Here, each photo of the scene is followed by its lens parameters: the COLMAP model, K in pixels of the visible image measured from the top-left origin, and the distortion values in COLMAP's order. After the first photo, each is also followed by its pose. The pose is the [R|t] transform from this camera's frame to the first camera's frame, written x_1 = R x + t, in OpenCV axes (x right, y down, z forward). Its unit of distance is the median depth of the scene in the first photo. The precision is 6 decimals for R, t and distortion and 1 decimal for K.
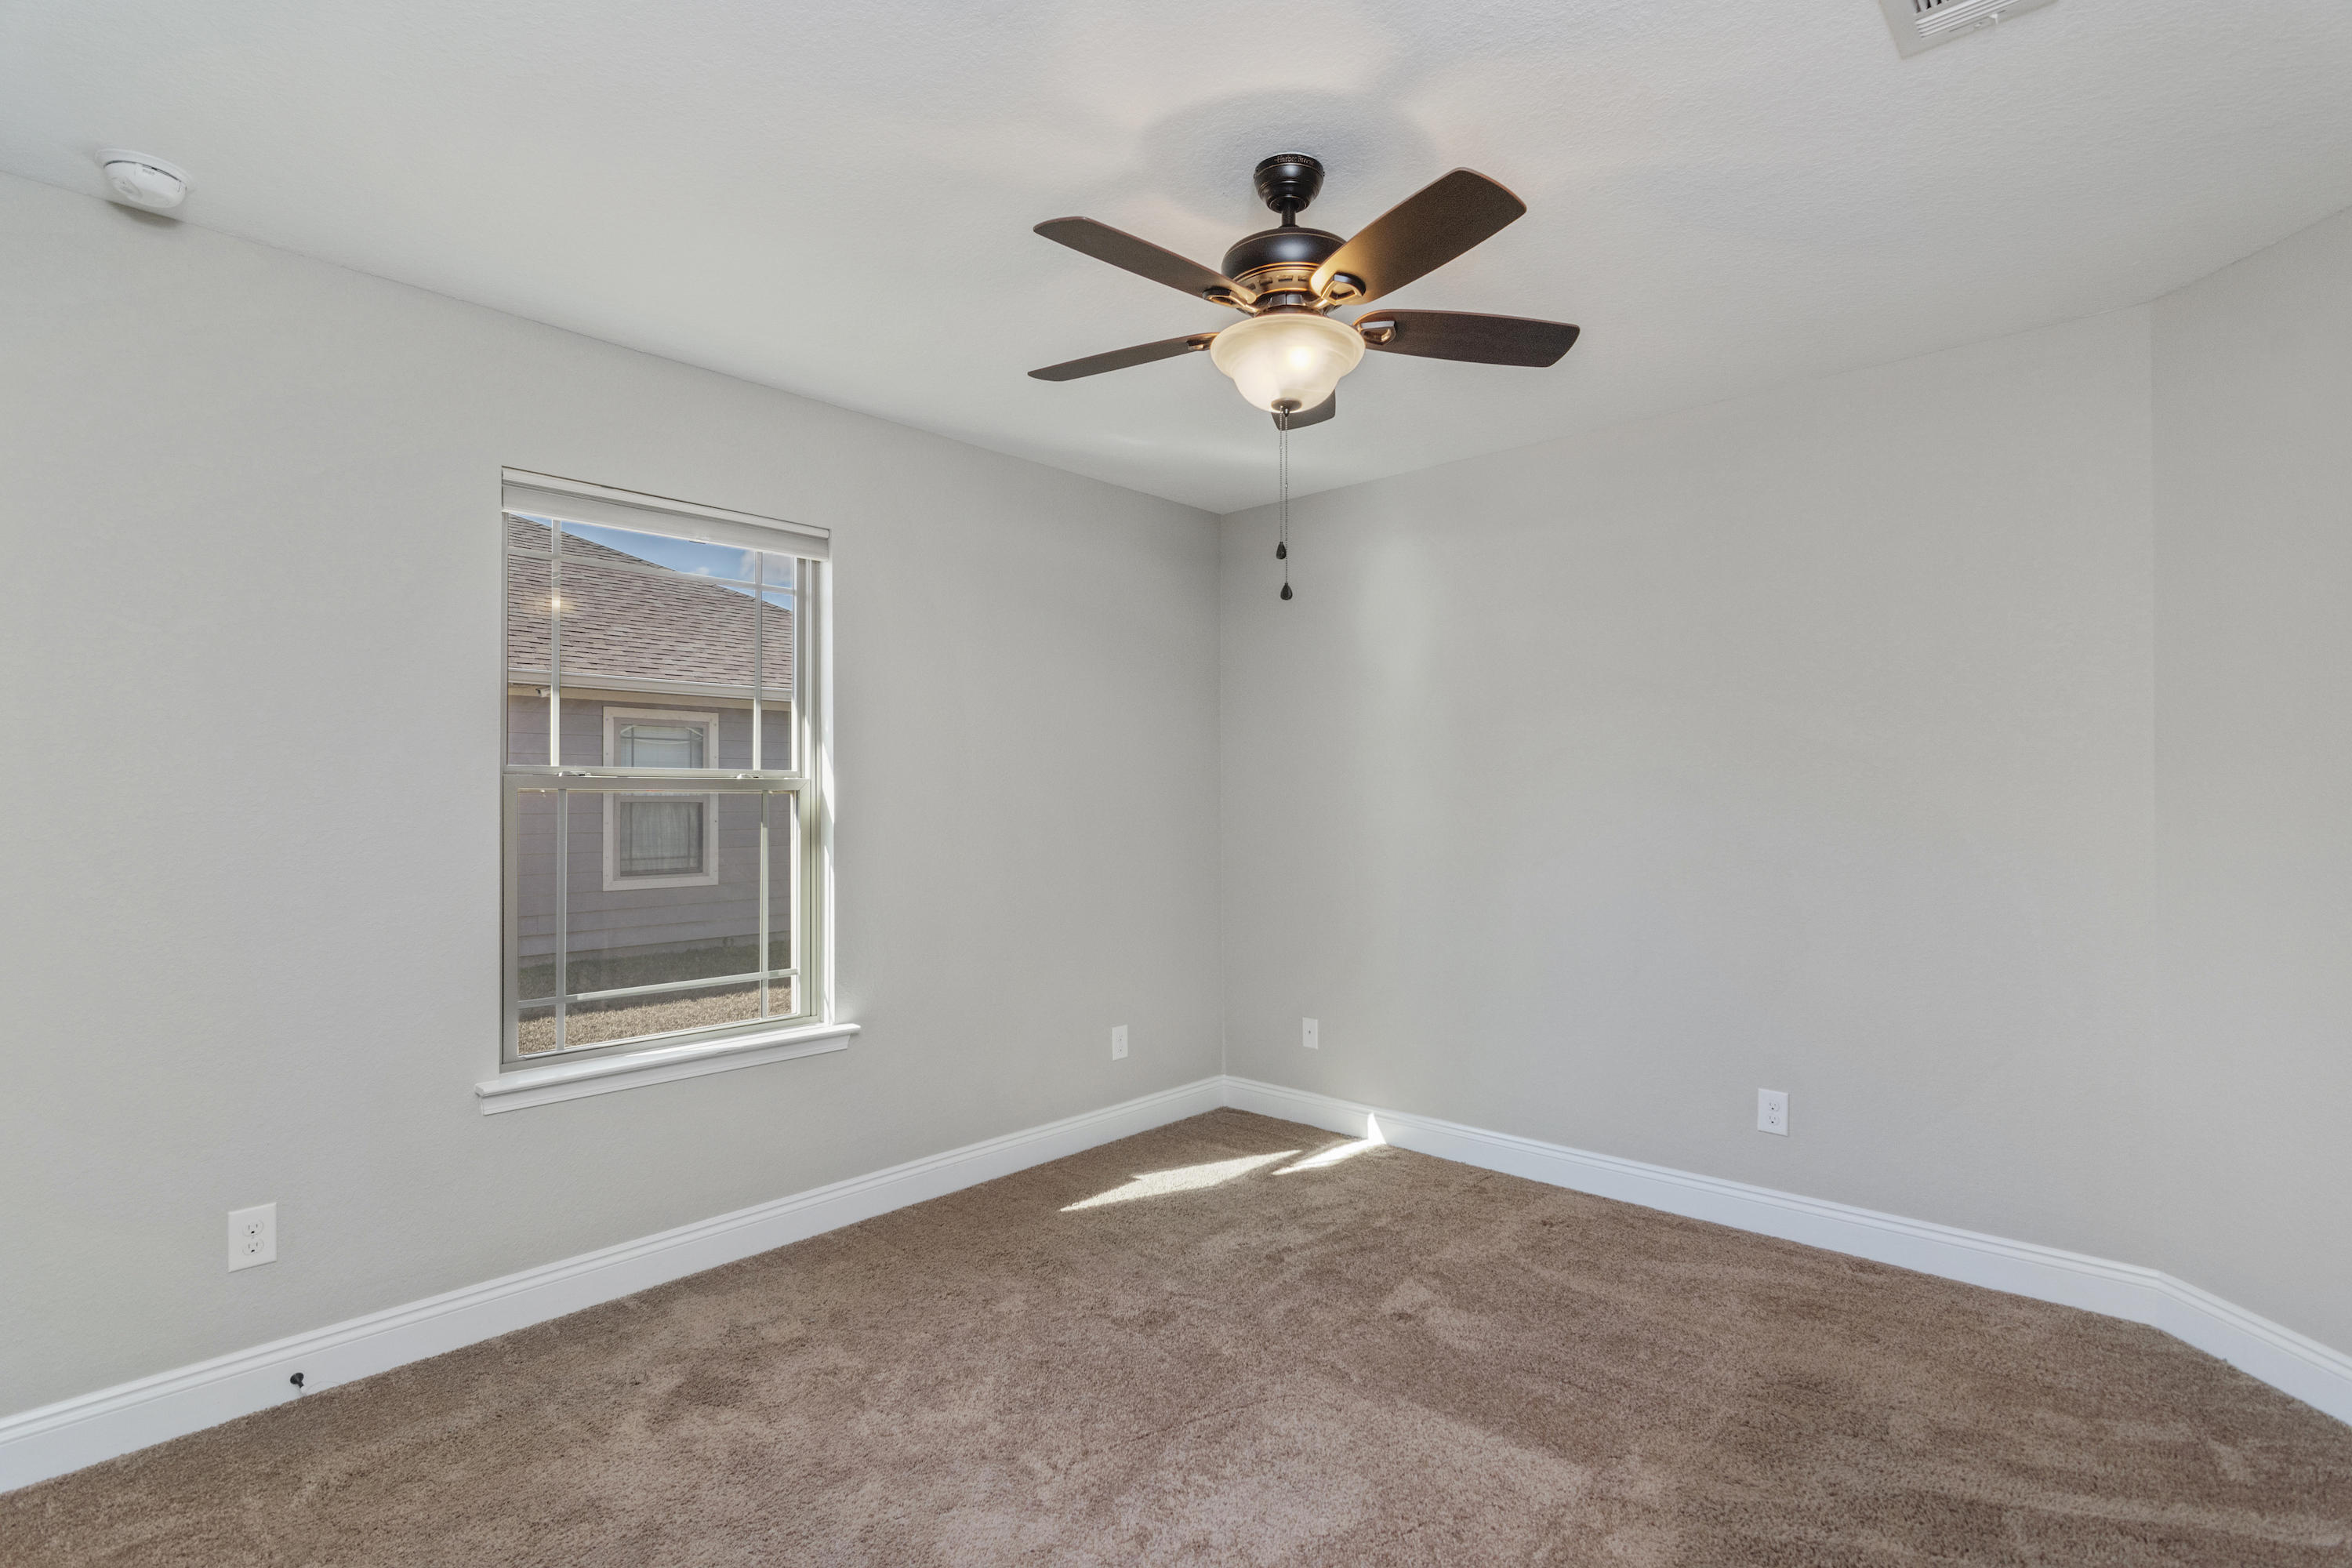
lens RADIAL K [[1136.7, 0, 1172.3], [0, 1136.7, 810.7], [0, 0, 1]] dist [0.000443, 0.000991]
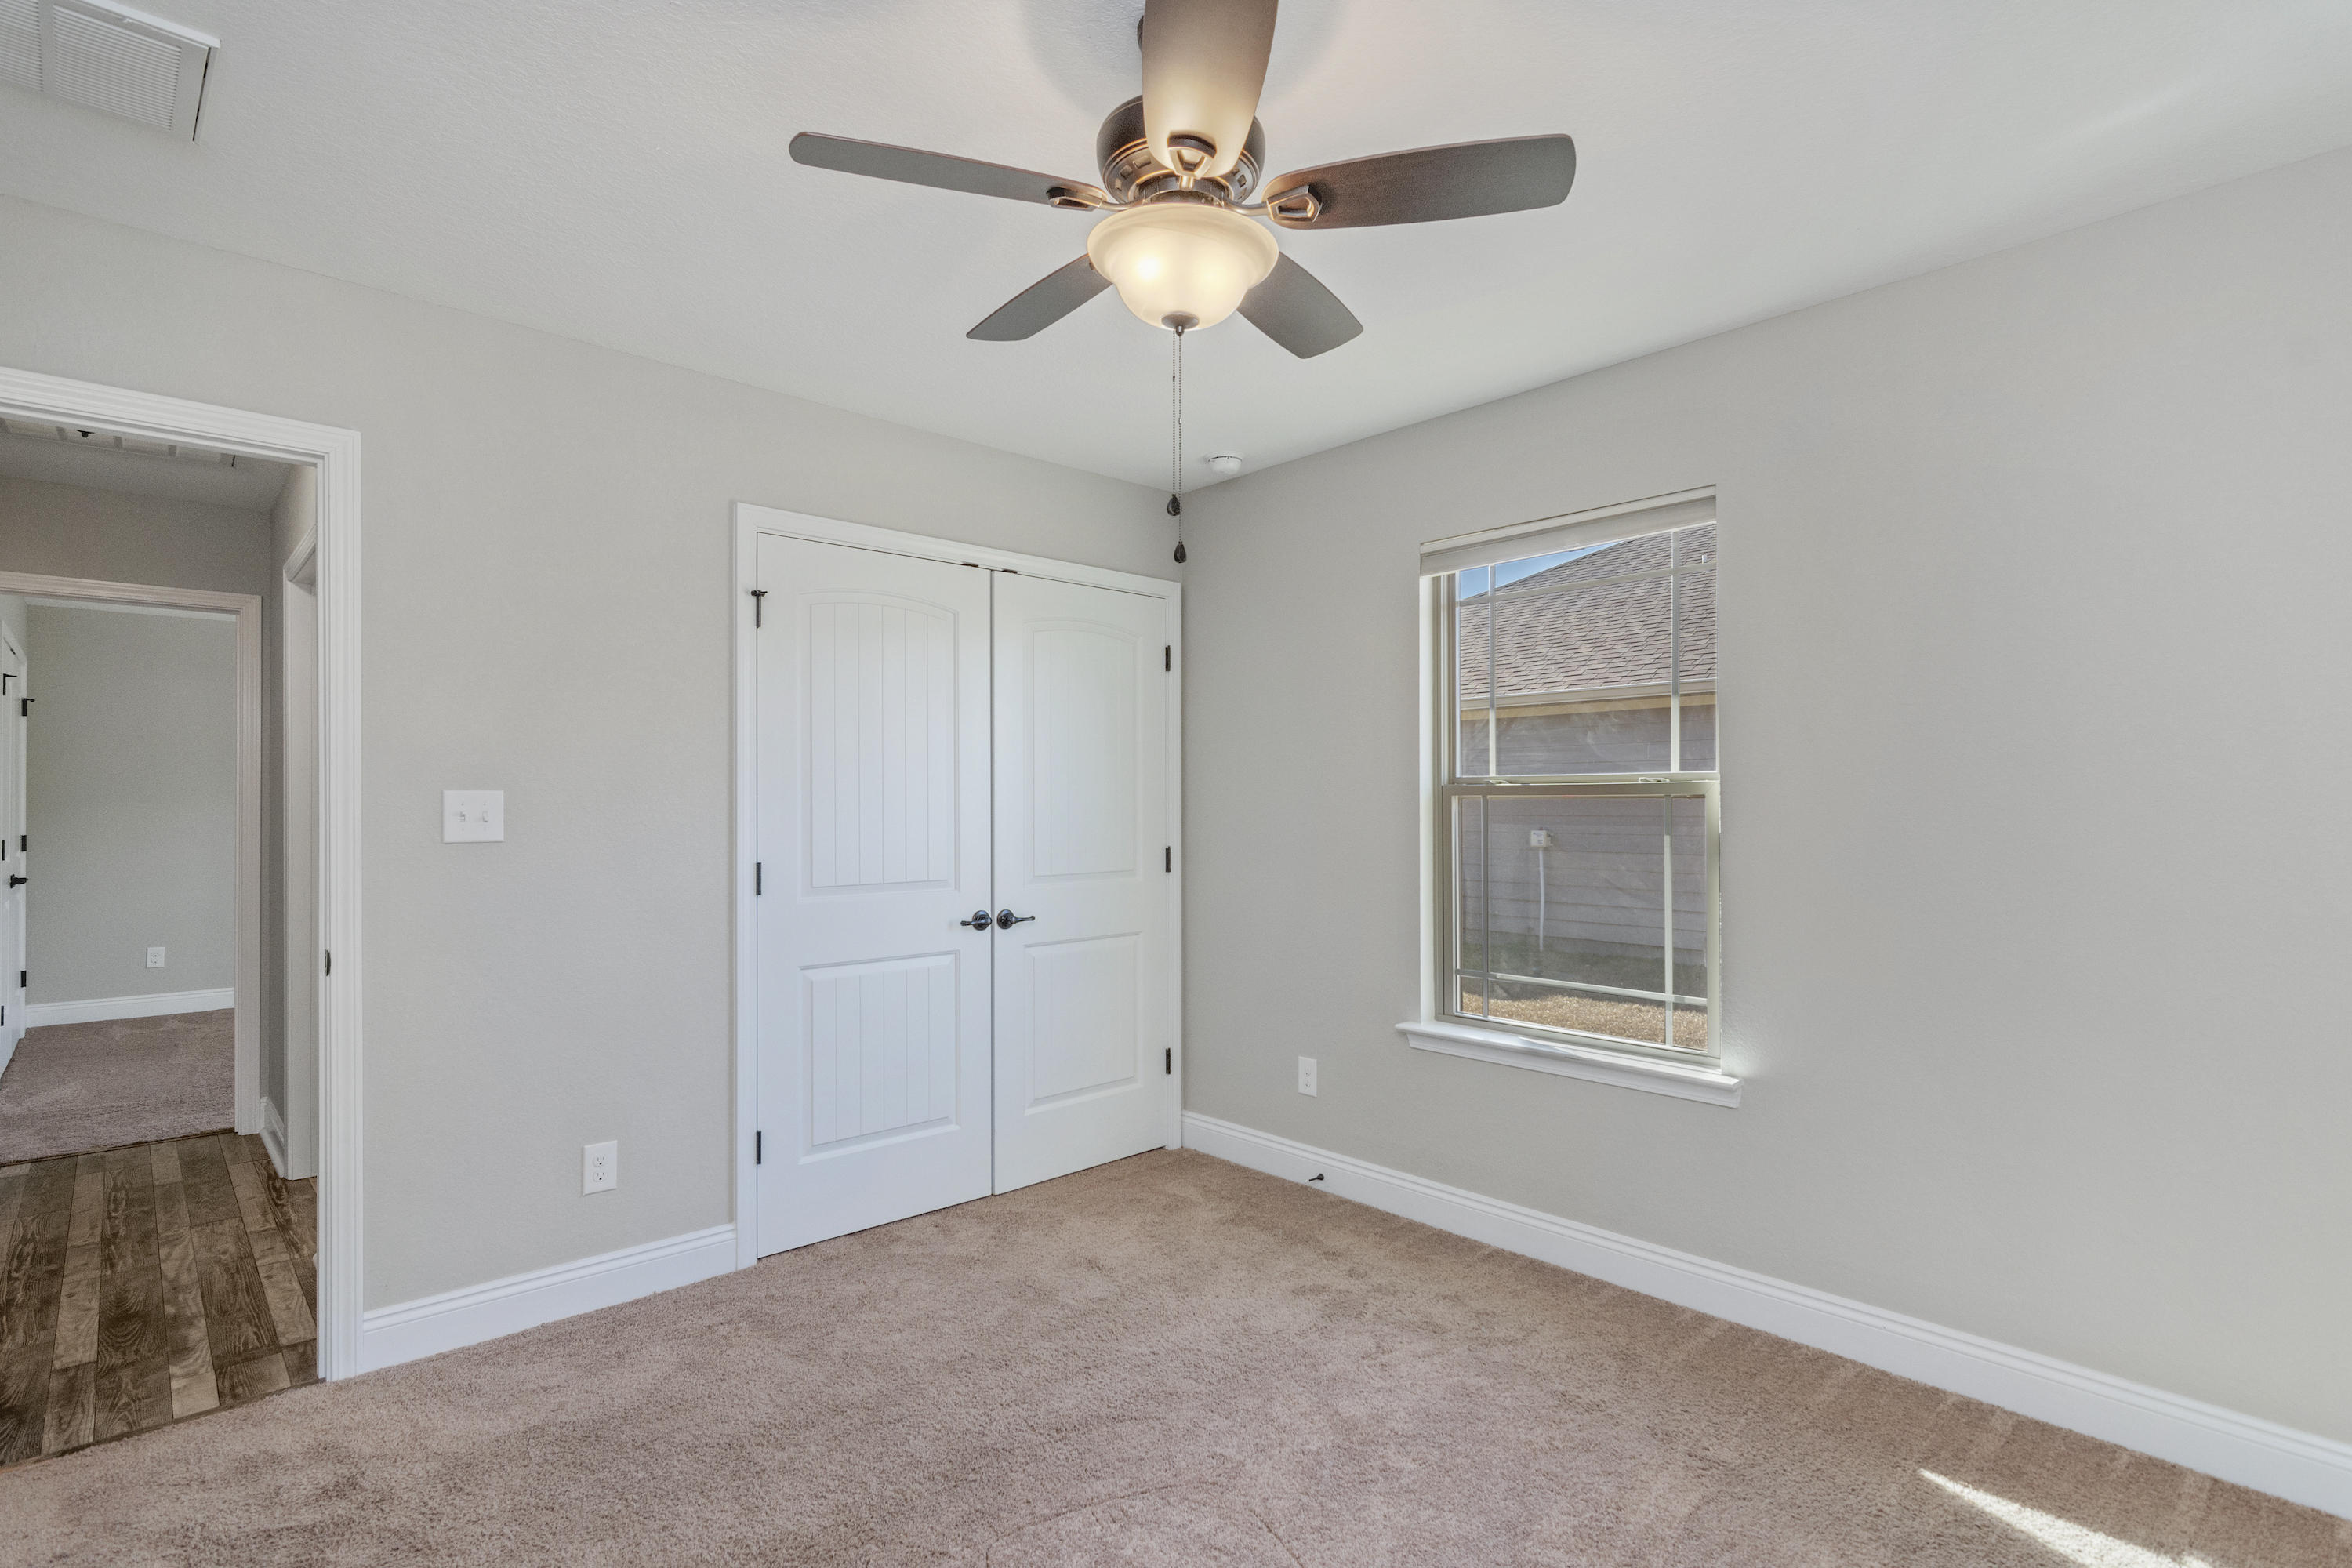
lens RADIAL K [[1136.7, 0, 1172.3], [0, 1136.7, 810.7], [0, 0, 1]] dist [0.000443, 0.000991]
pose [[-0.092422, 0.006246, -0.995700, 0.601893], [-0.008140, 0.999942, 0.007028, -0.008902], [0.995687, 0.008754, -0.092366, 0.709281]]
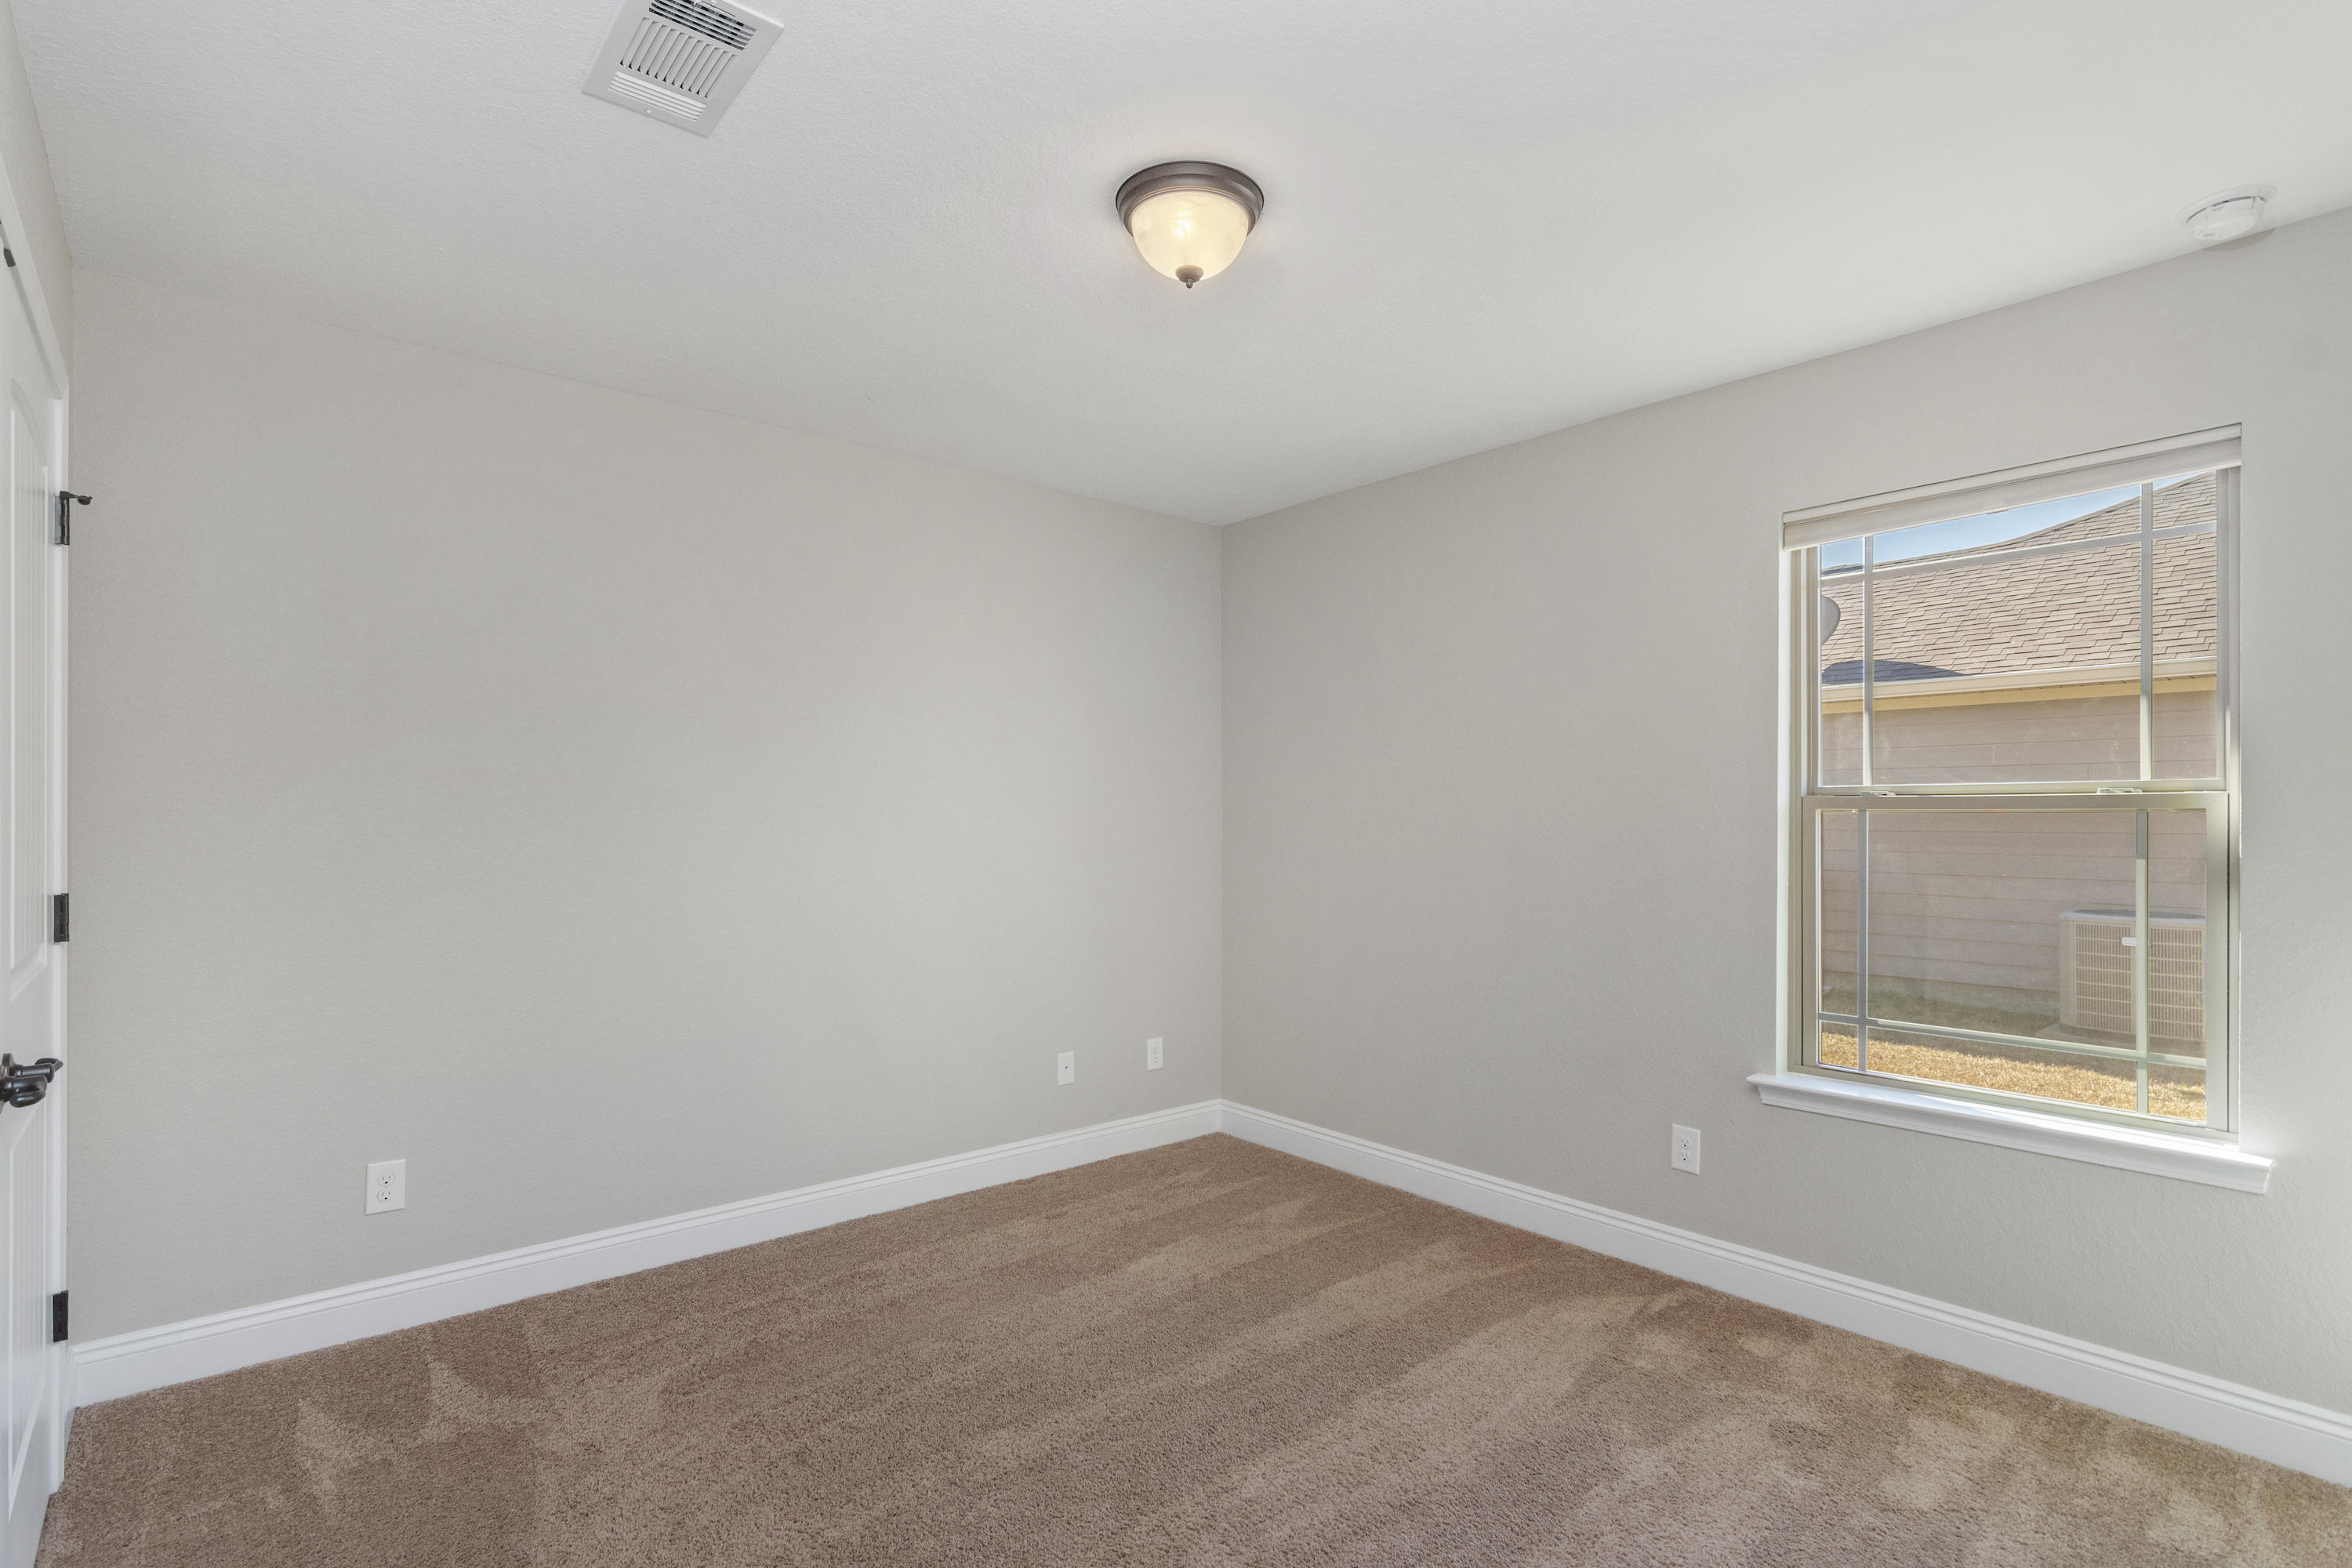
lens RADIAL K [[1025.1, 0, 1182.9], [0, 1025.1, 834.8], [0, 0, 1]] dist [0.000128, -0.000143]
pose [[-0.065672, 0.022891, -0.997579, 0.358061], [-0.008870, 0.999684, 0.023523, -0.011608], [0.997802, 0.010393, -0.065449, 0.415365]]
